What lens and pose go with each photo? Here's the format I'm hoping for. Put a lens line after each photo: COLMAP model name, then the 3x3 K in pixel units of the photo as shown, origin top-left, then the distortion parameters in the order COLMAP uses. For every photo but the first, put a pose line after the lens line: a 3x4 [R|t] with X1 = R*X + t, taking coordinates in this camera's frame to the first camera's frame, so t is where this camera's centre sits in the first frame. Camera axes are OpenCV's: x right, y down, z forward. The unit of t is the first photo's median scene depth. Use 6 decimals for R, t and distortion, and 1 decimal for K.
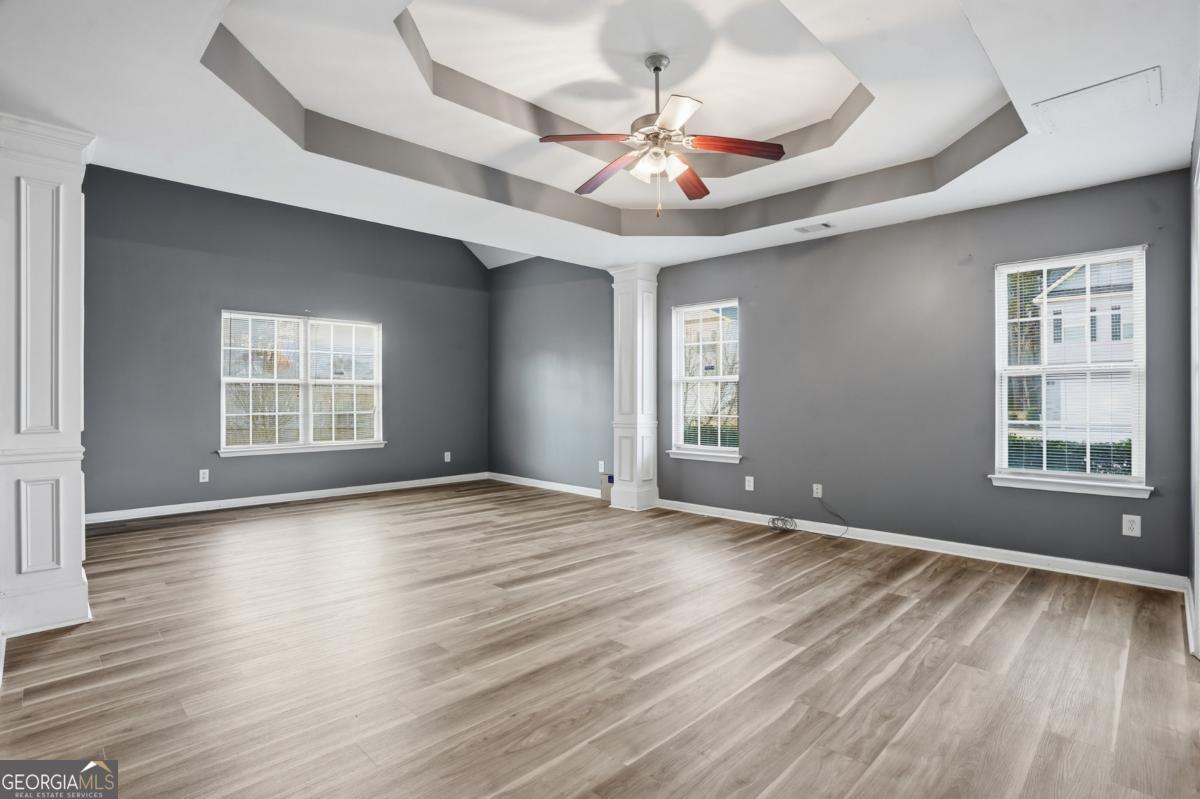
lens RADIAL K [[596.7, 0, 593.7], [0, 596.7, 396.0], [0, 0, 1]] dist [-0.068937, 0.030324]
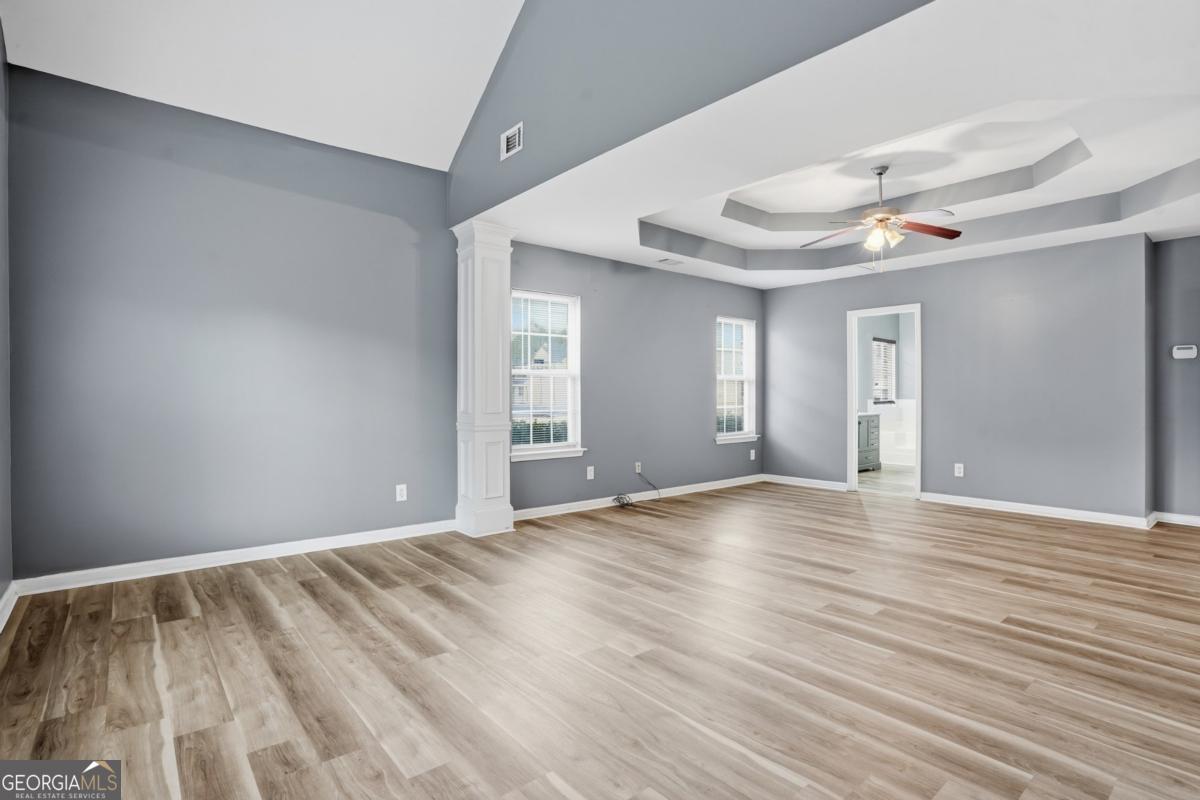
lens RADIAL K [[596.7, 0, 593.7], [0, 596.7, 396.5], [0, 0, 1]] dist [-0.068937, 0.030324]
pose [[0.069817, -0.000304, 0.997560, -0.813634], [-0.001533, 0.999999, 0.000412, 0.008911], [-0.997559, -0.001558, 0.069816, 0.920851]]
